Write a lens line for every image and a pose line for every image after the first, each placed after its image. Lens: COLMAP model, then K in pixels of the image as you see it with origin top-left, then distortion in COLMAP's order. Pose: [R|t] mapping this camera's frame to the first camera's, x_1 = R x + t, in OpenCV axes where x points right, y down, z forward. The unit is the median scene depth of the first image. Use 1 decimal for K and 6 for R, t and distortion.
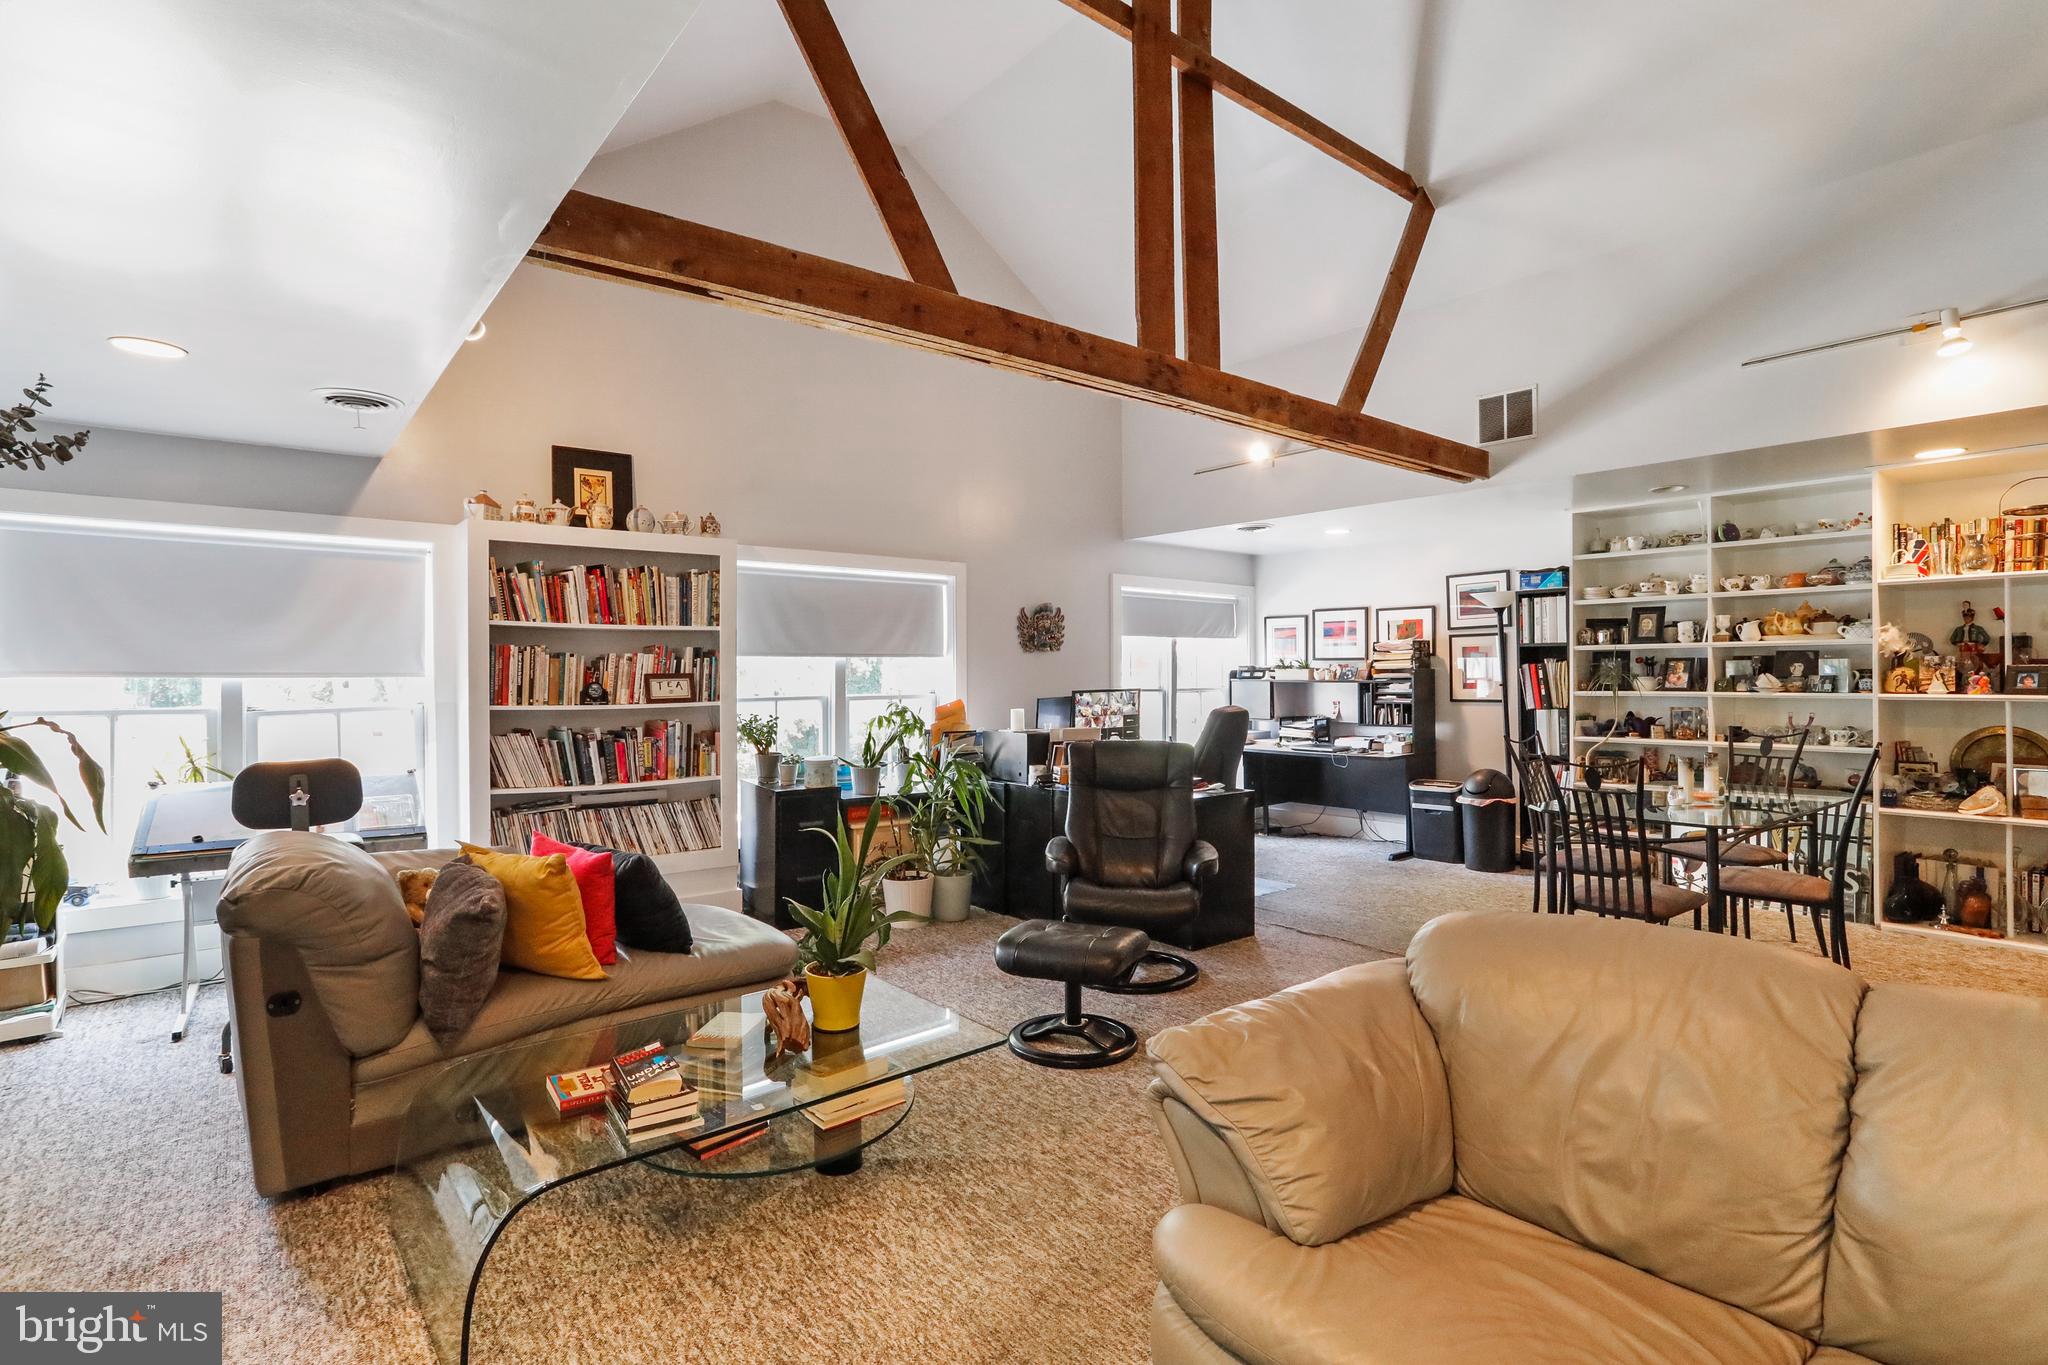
lens RADIAL K [[1001.9, 0, 1011.8], [0, 1001.9, 675.0], [0, 0, 1]] dist [-0.063945, 0.036087]
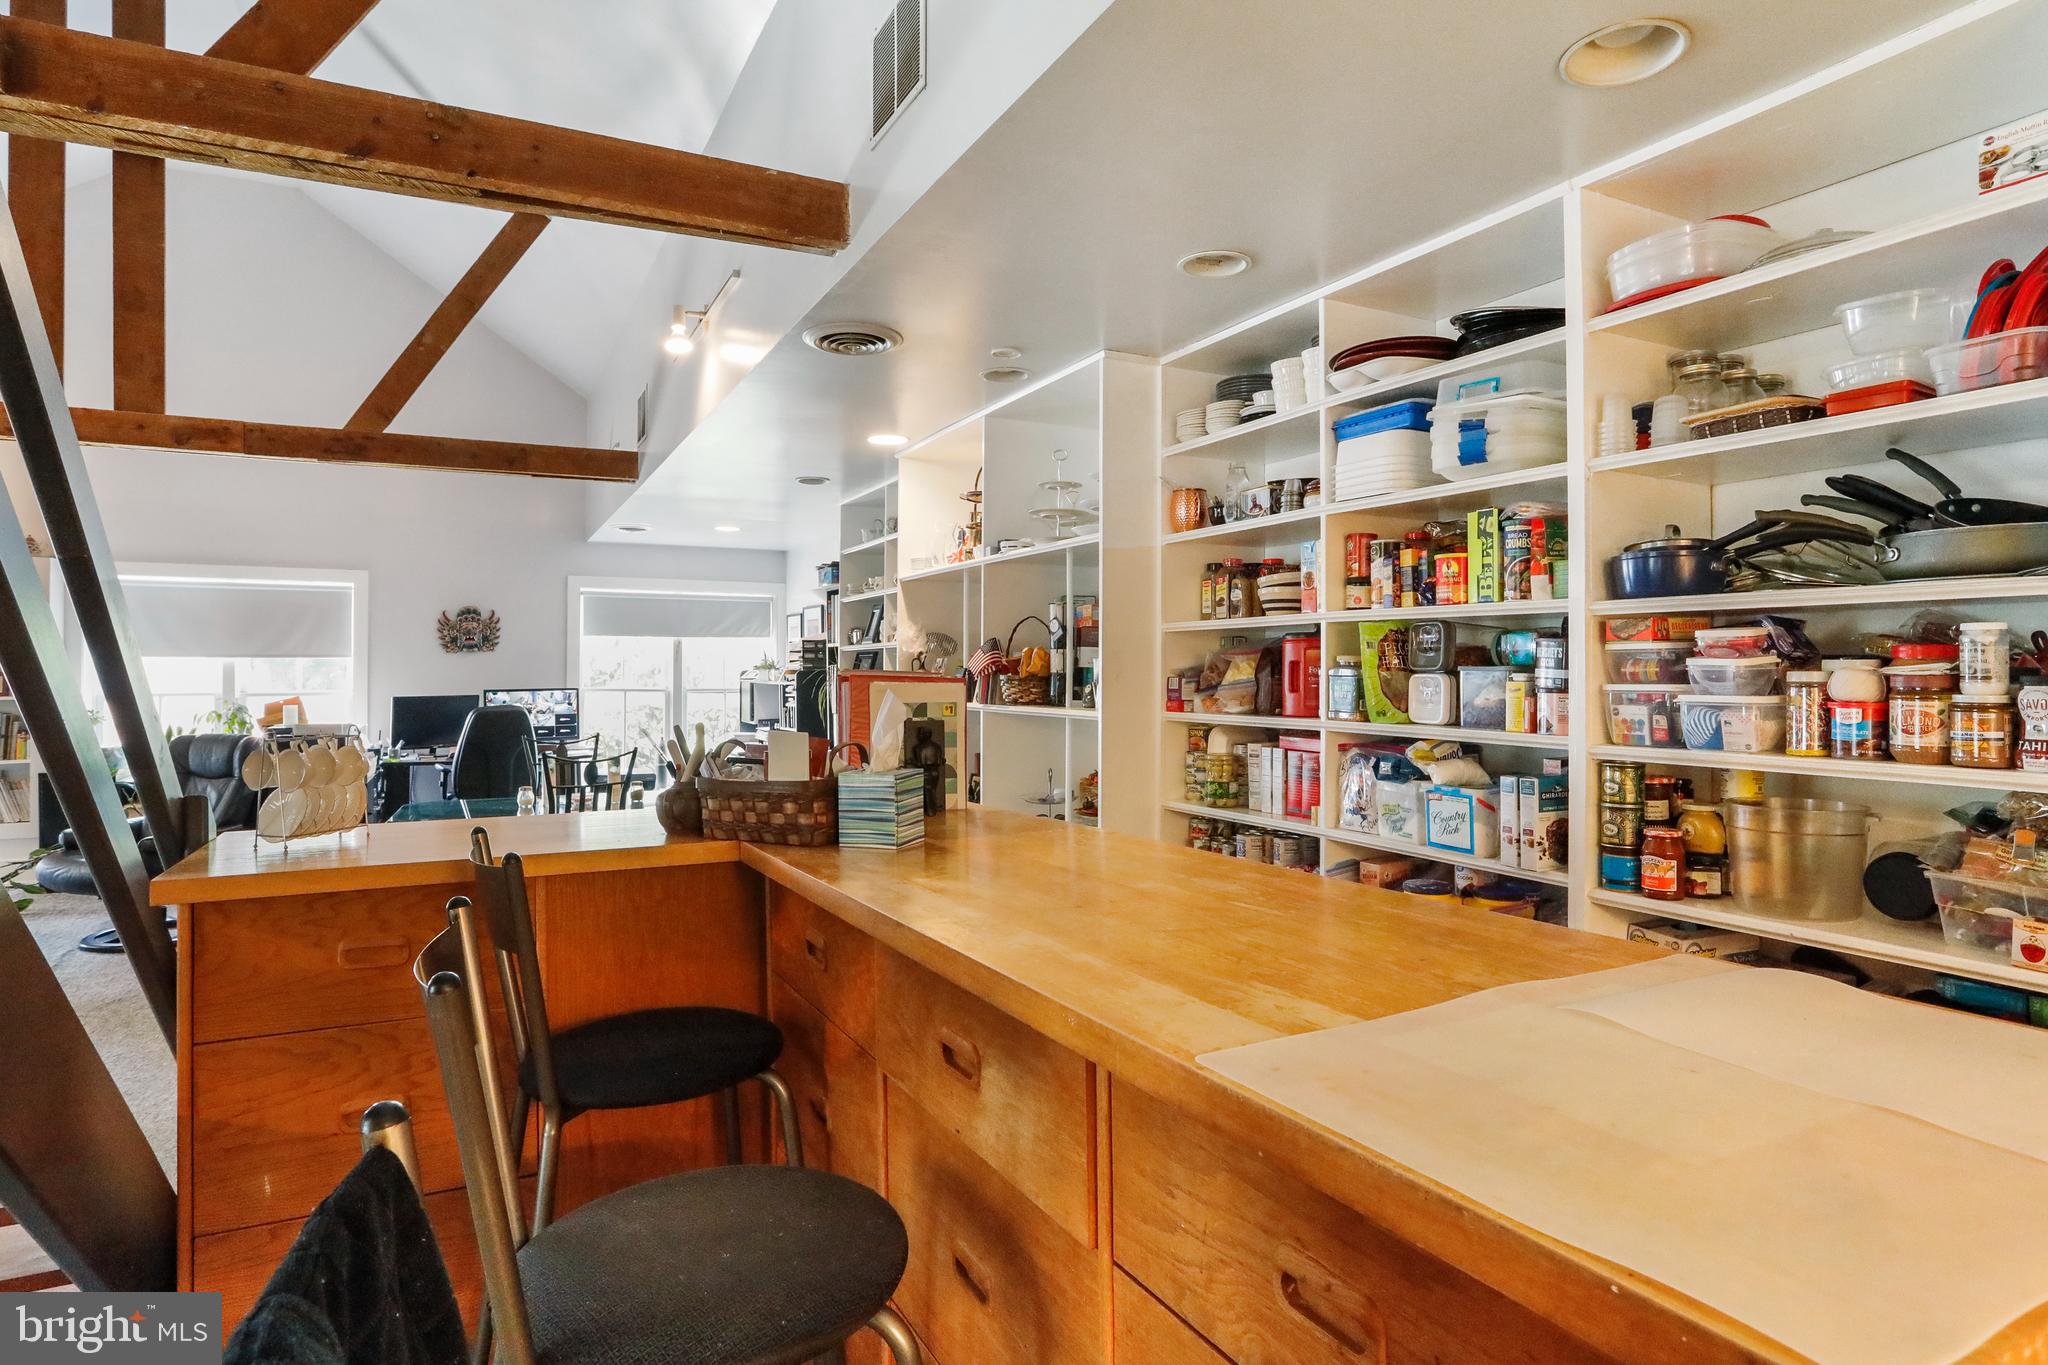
lens RADIAL K [[1132.0, 0, 1009.4], [0, 1132.0, 674.1], [0, 0, 1]] dist [-0.057408, 0.039059]
pose [[0.976478, 0.004664, -0.215566, 1.114409], [-0.004723, 0.999989, 0.000240, -0.004389], [0.215565, 0.000783, 0.976489, -0.027318]]
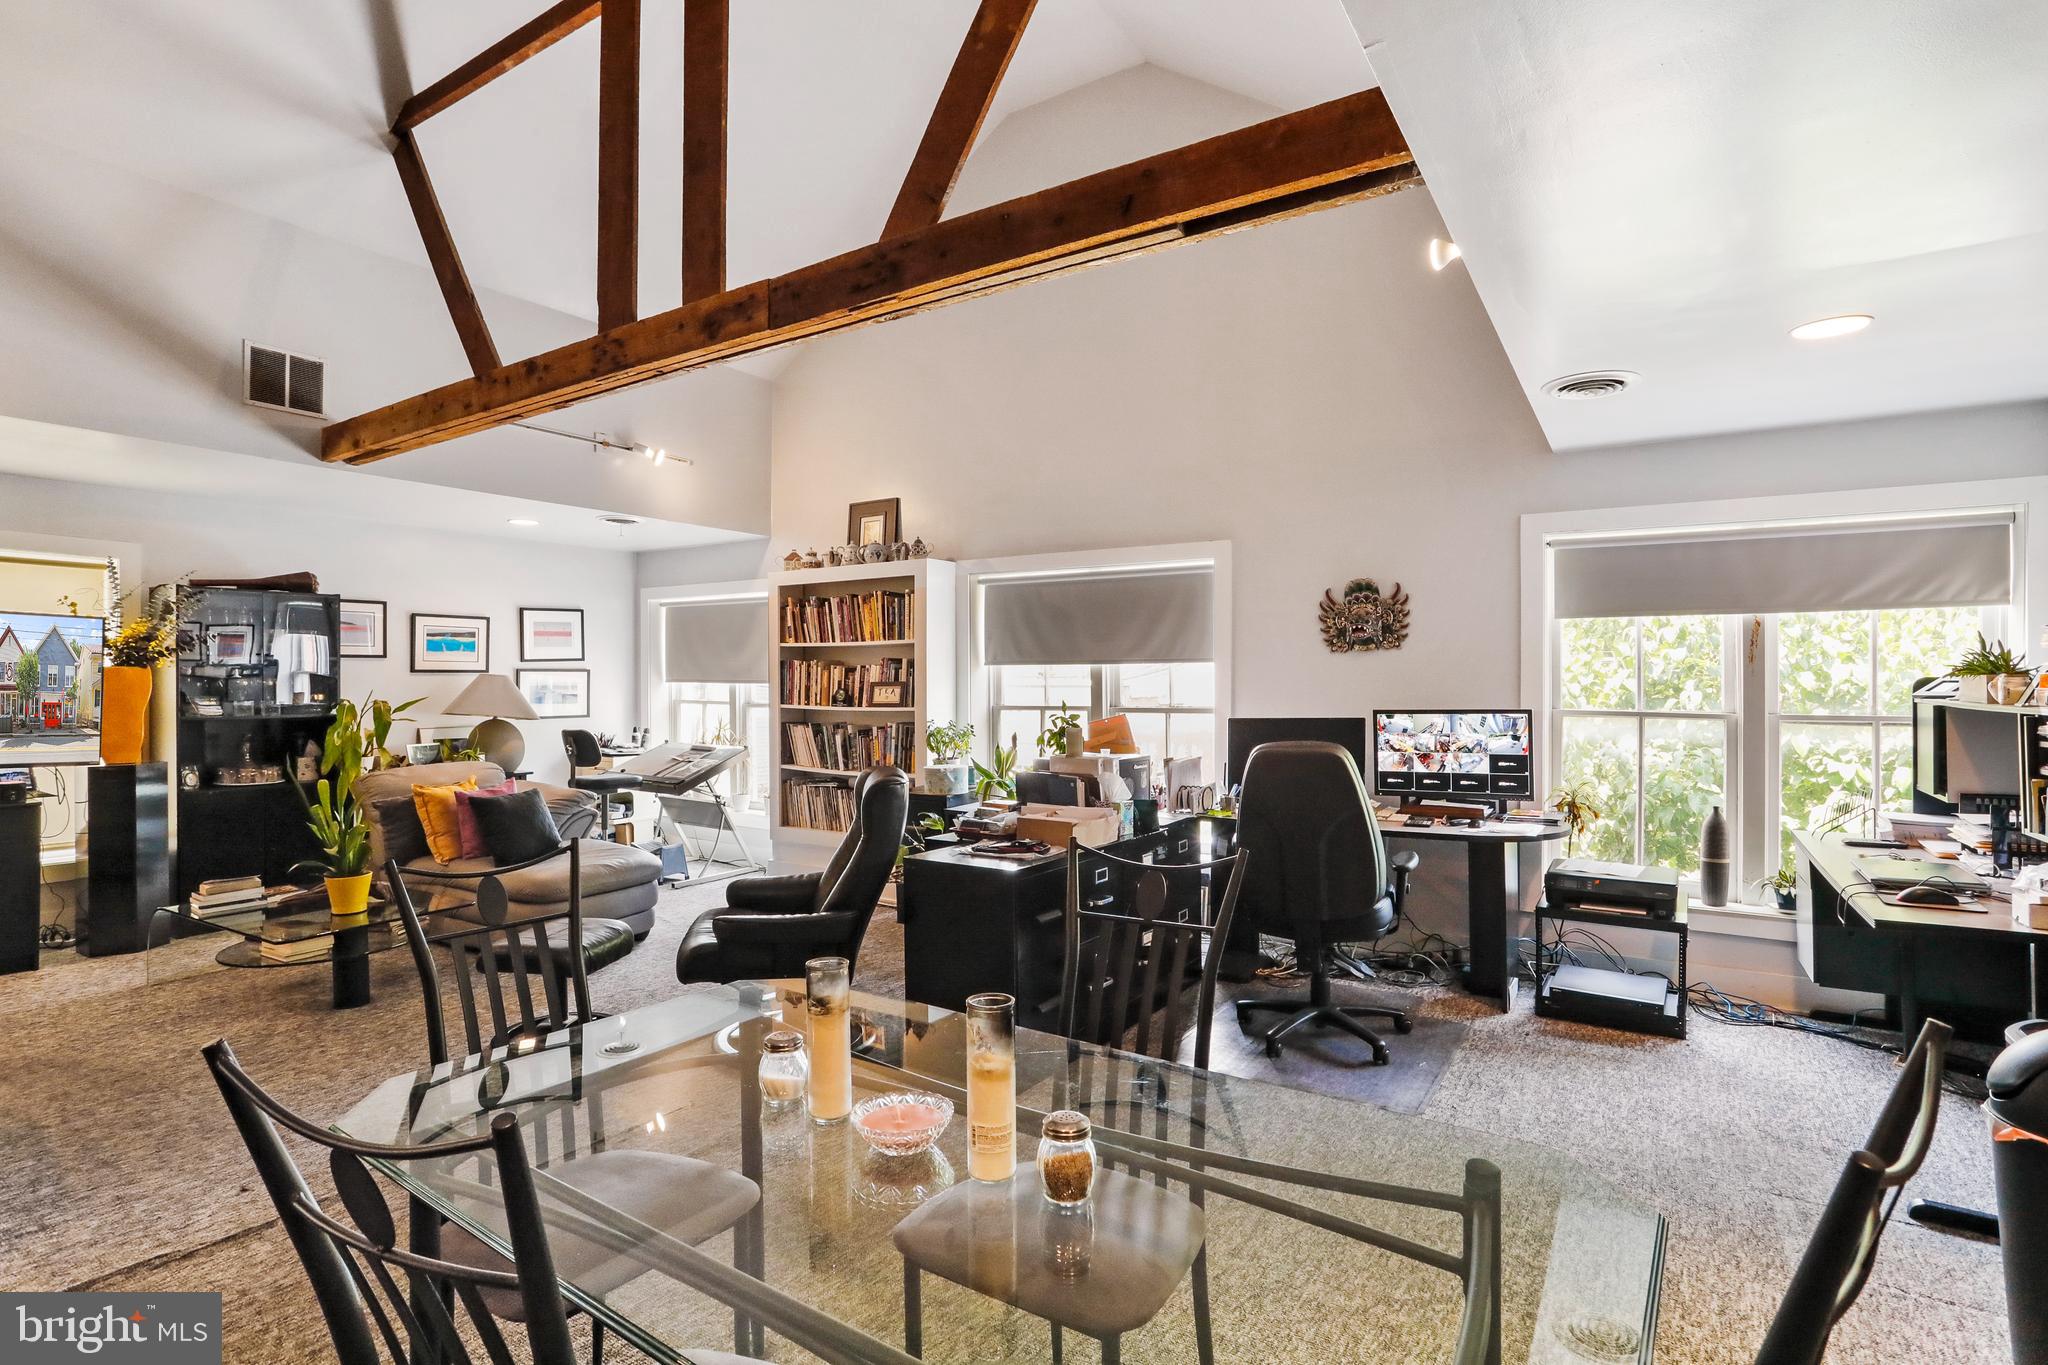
lens RADIAL K [[1001.9, 0, 1011.8], [0, 1001.9, 675.0], [0, 0, 1]] dist [-0.063945, 0.036087]
pose [[0.307986, -0.004812, -0.951379, 0.793935], [-0.003596, 0.999974, -0.006222, -0.002601], [0.951384, 0.005337, 0.307960, 0.760305]]
